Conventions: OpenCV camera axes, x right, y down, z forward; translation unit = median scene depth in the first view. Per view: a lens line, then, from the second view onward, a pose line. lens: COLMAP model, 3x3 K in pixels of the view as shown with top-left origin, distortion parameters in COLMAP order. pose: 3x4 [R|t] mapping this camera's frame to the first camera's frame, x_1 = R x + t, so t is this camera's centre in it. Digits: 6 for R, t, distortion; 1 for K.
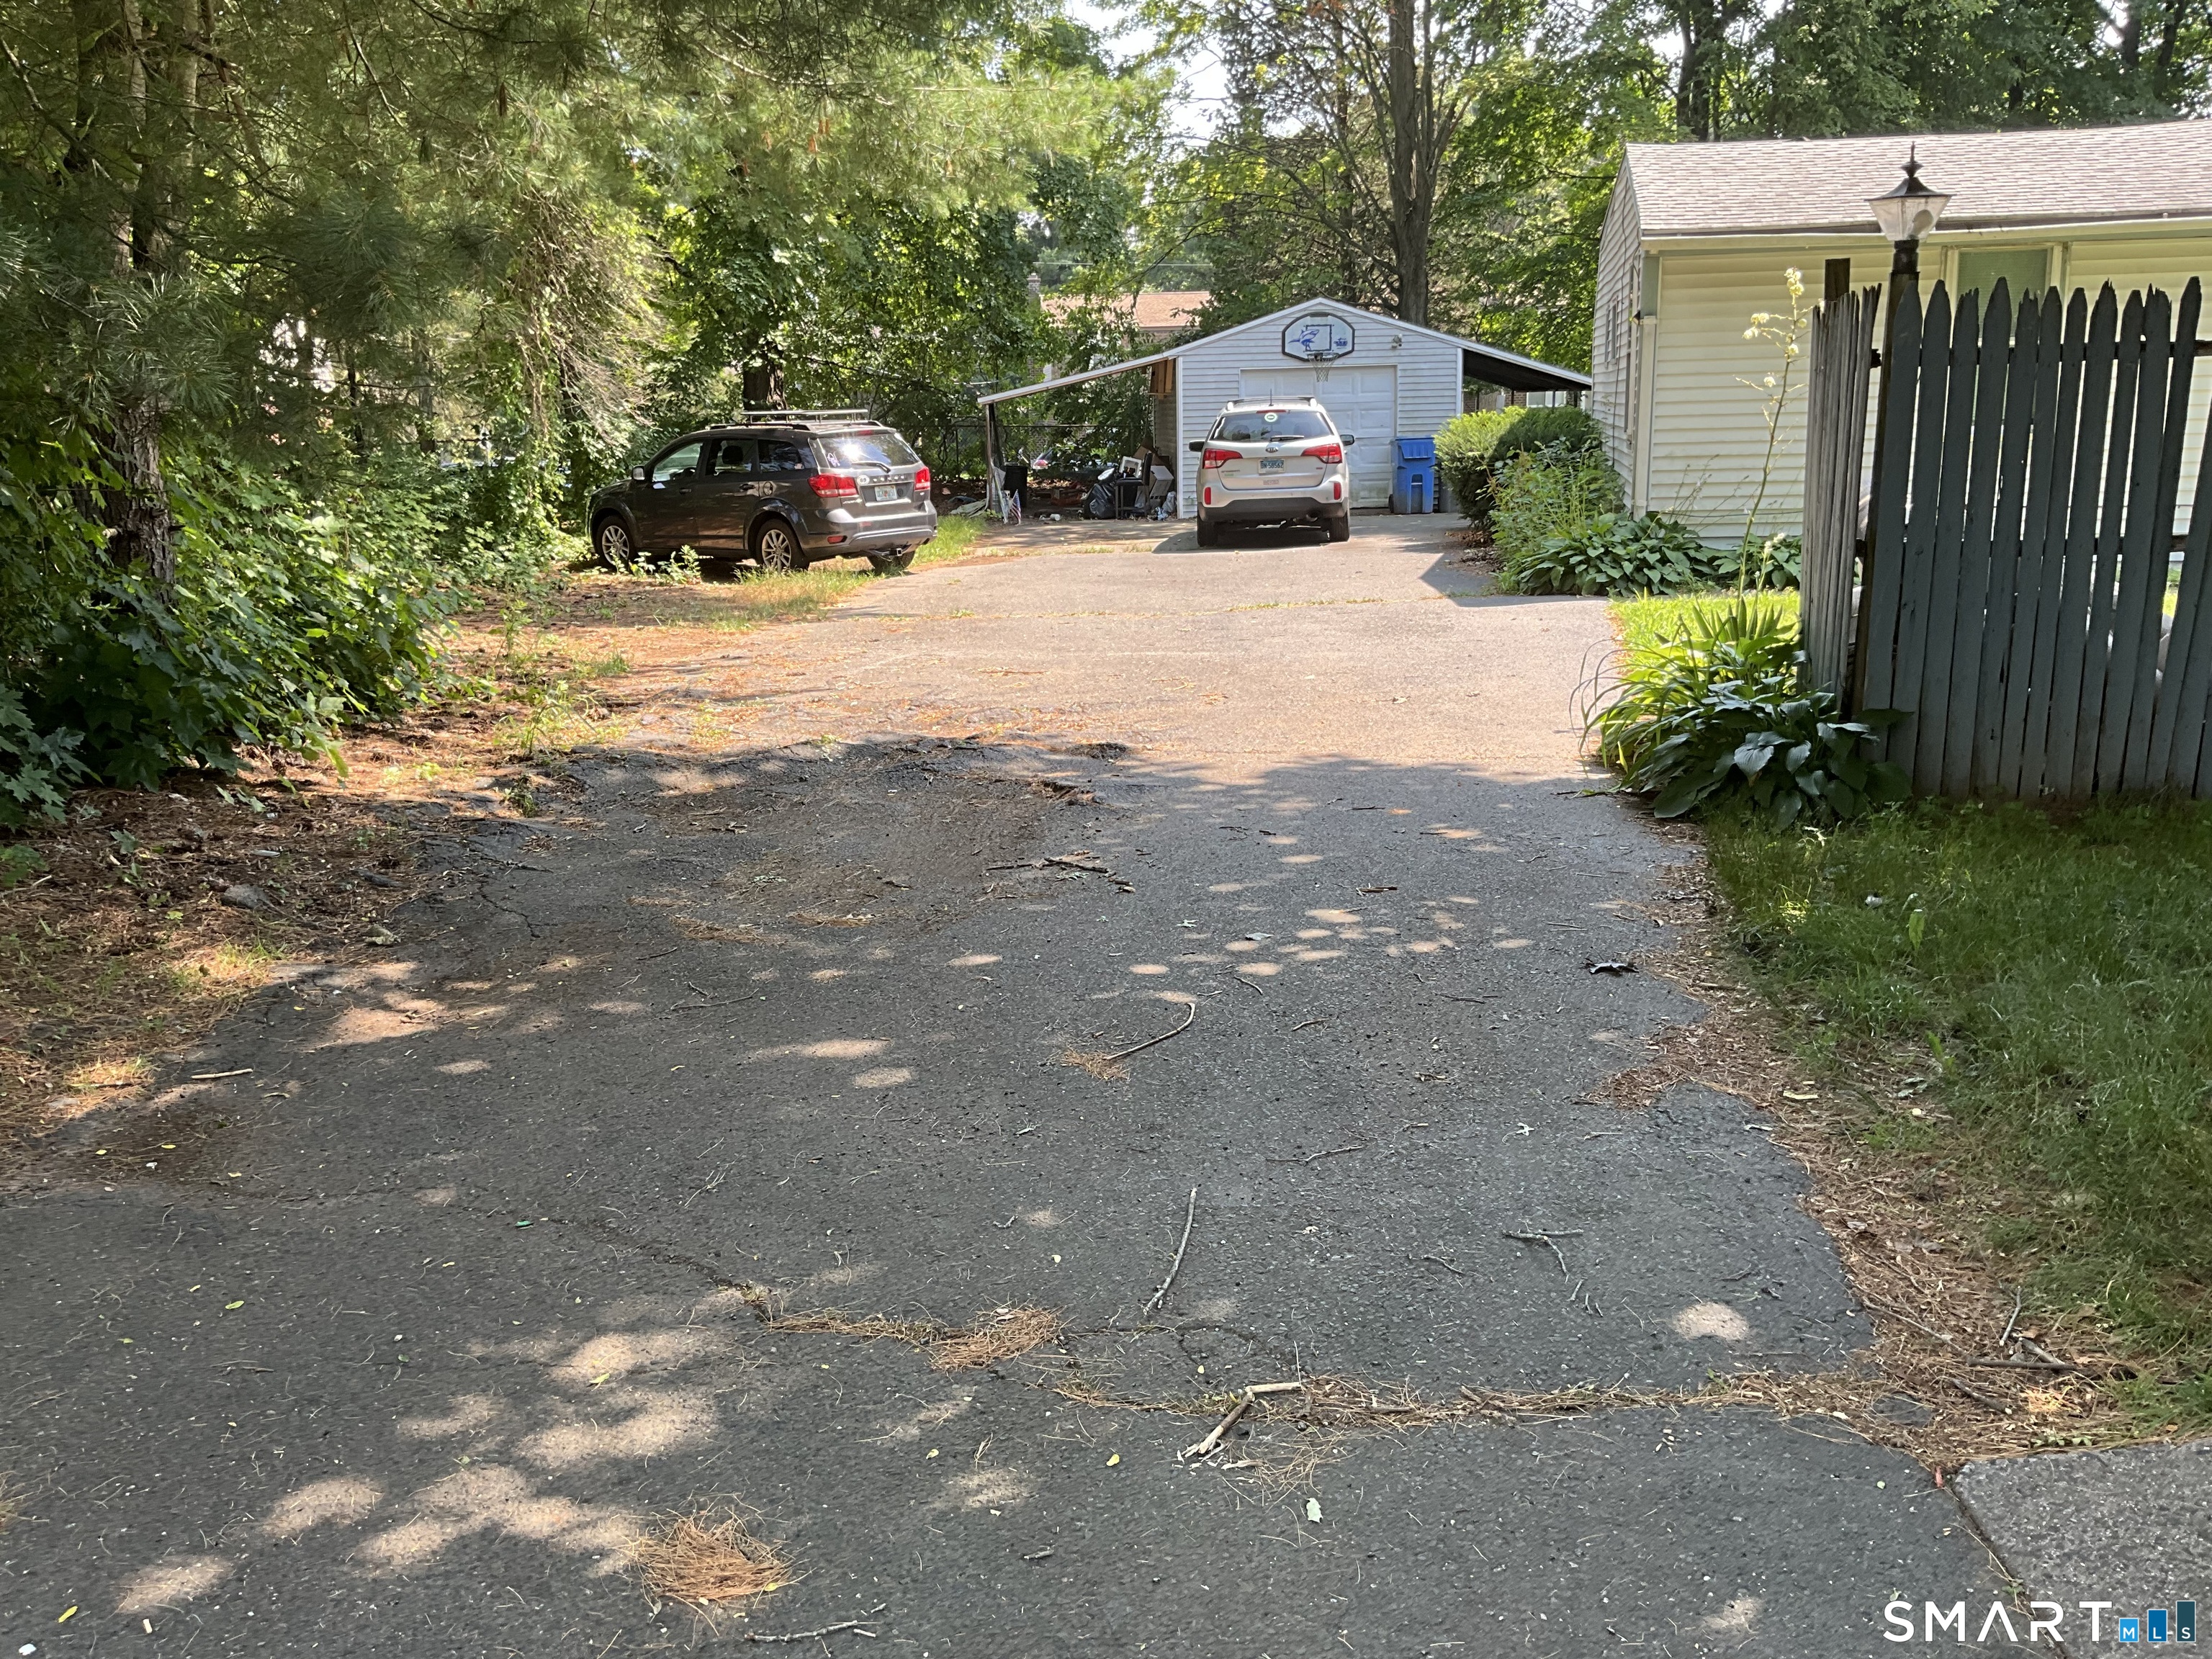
lens RADIAL K [[1842.9, 0, 1106.0], [0, 1842.9, 829.5], [0, 0, 1]] dist [0.129343, -0.259384]
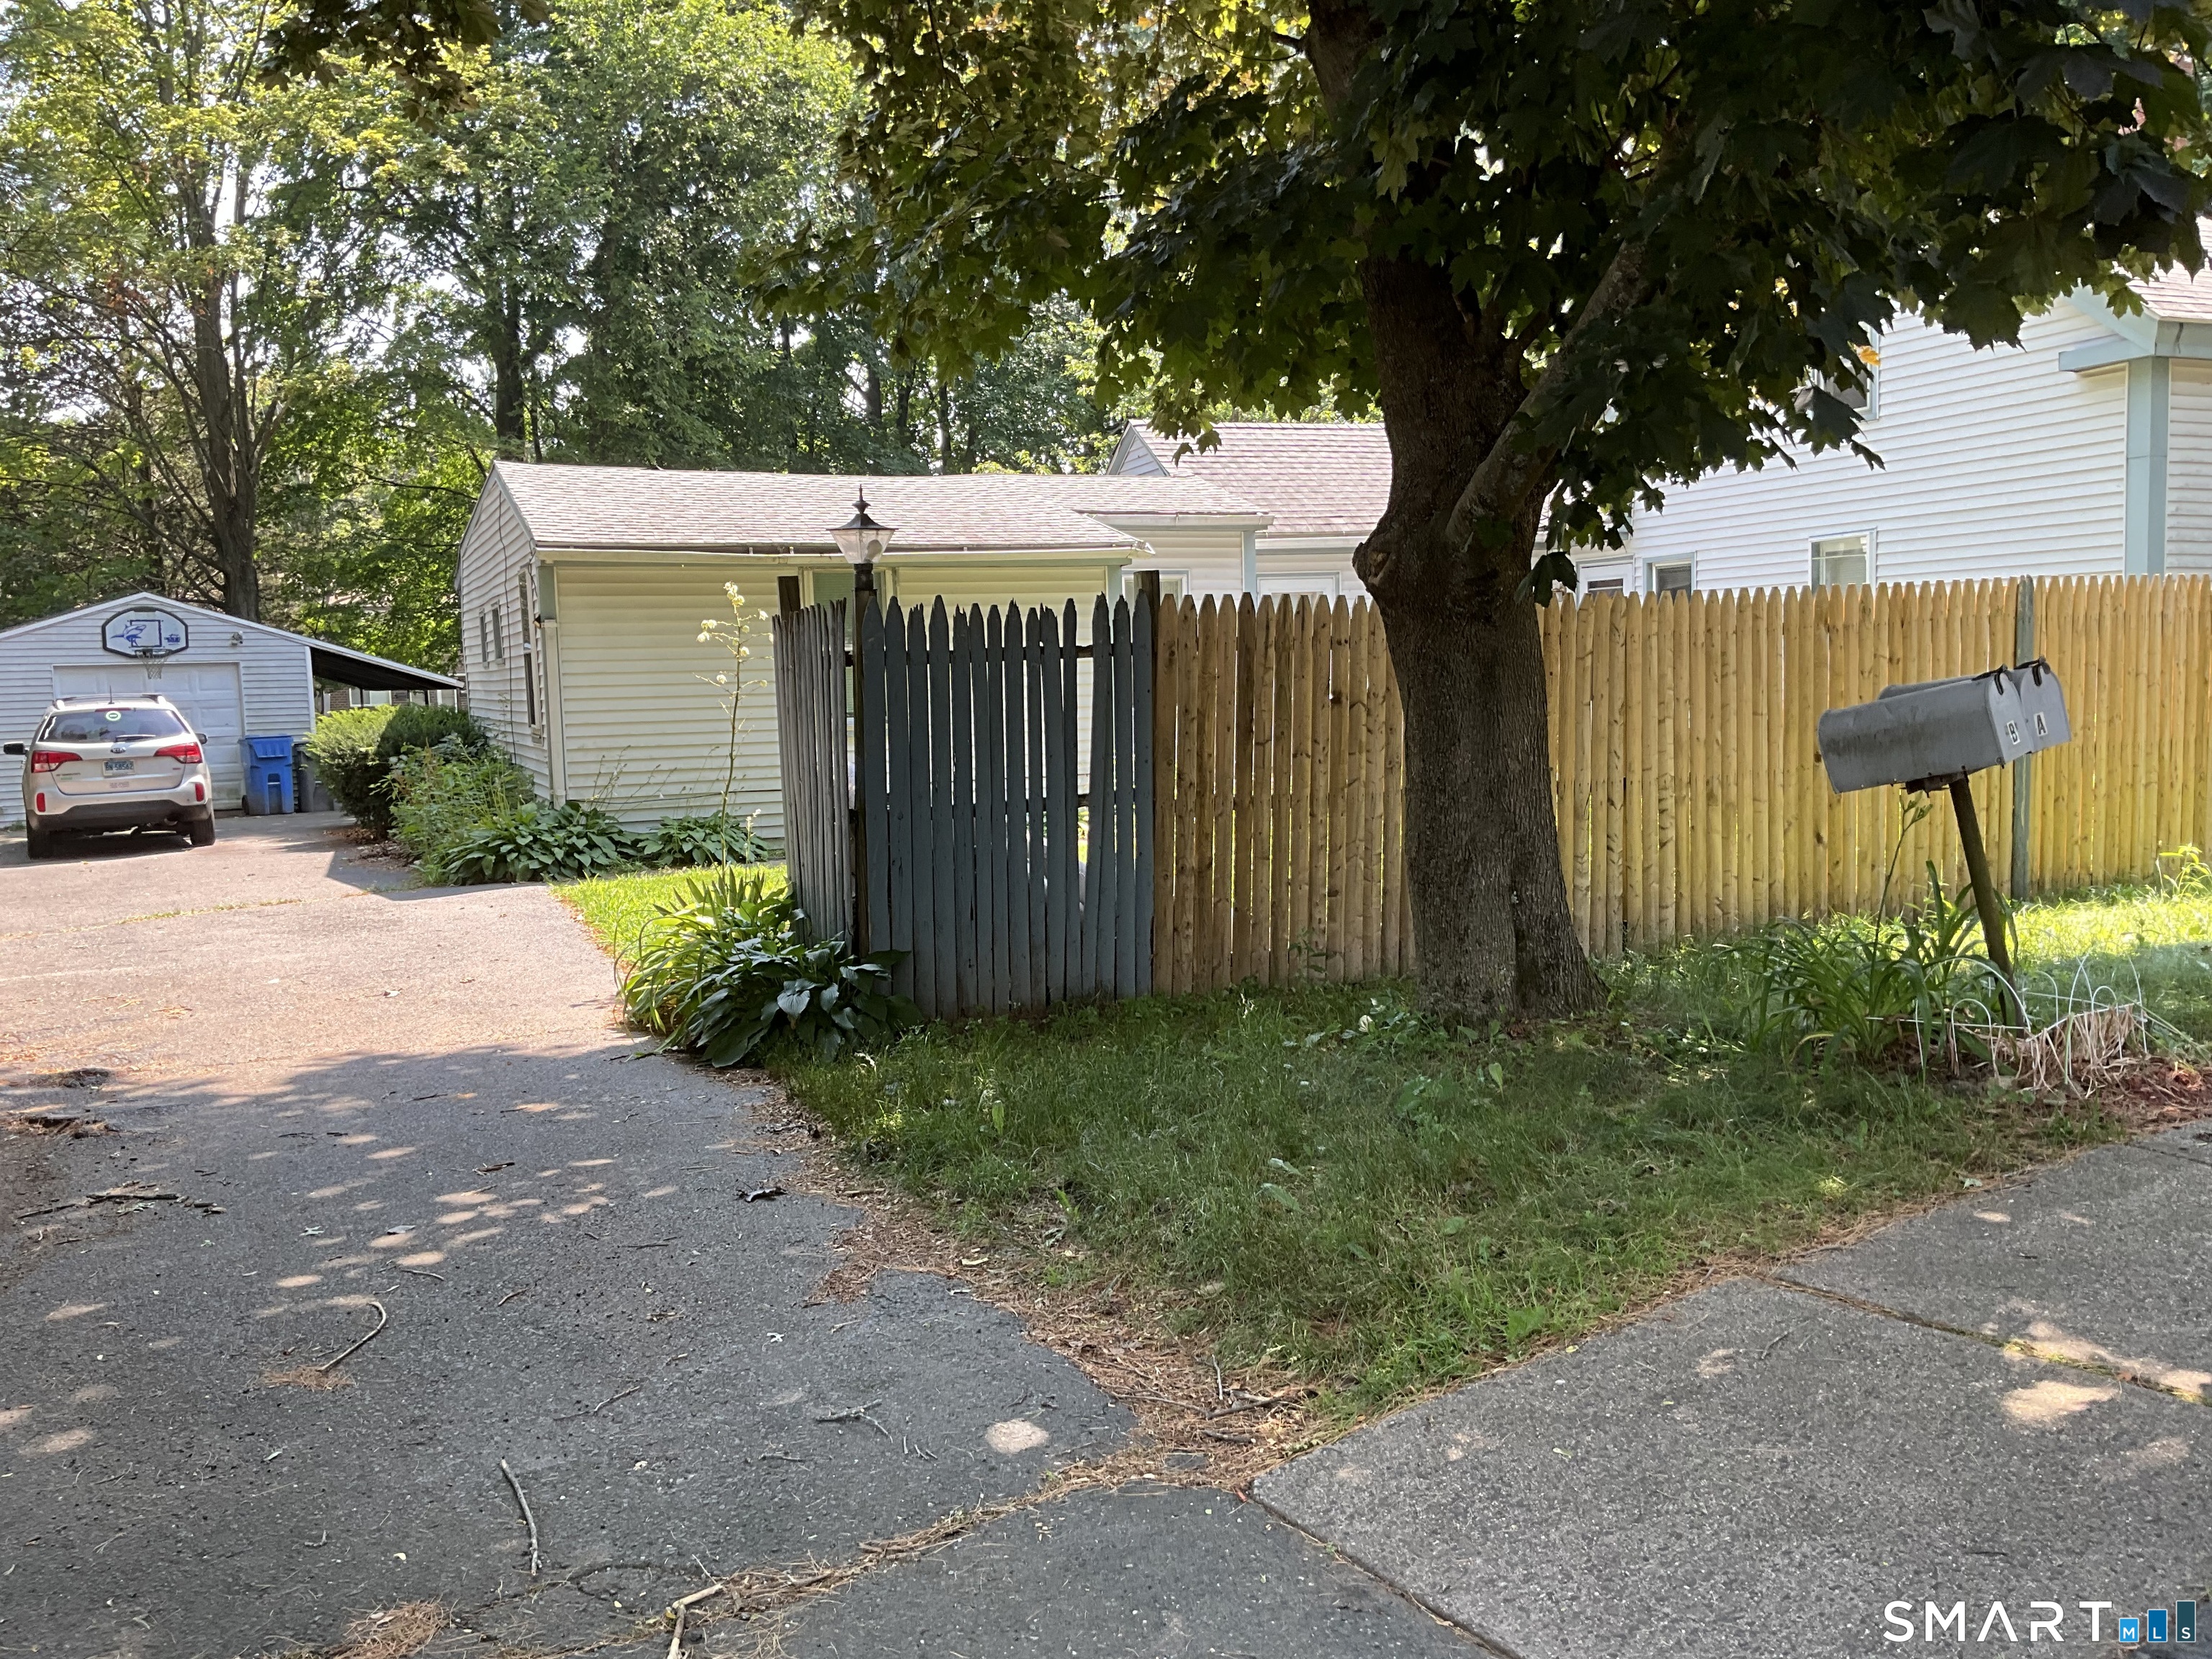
lens RADIAL K [[1842.9, 0, 1106.0], [0, 1842.9, 829.5], [0, 0, 1]] dist [0.129343, -0.259384]
pose [[0.815820, -0.047375, 0.576362, -0.117627], [0.137030, 0.984092, -0.113073, 0.009186], [-0.561836, 0.171226, 0.809334, -0.022607]]
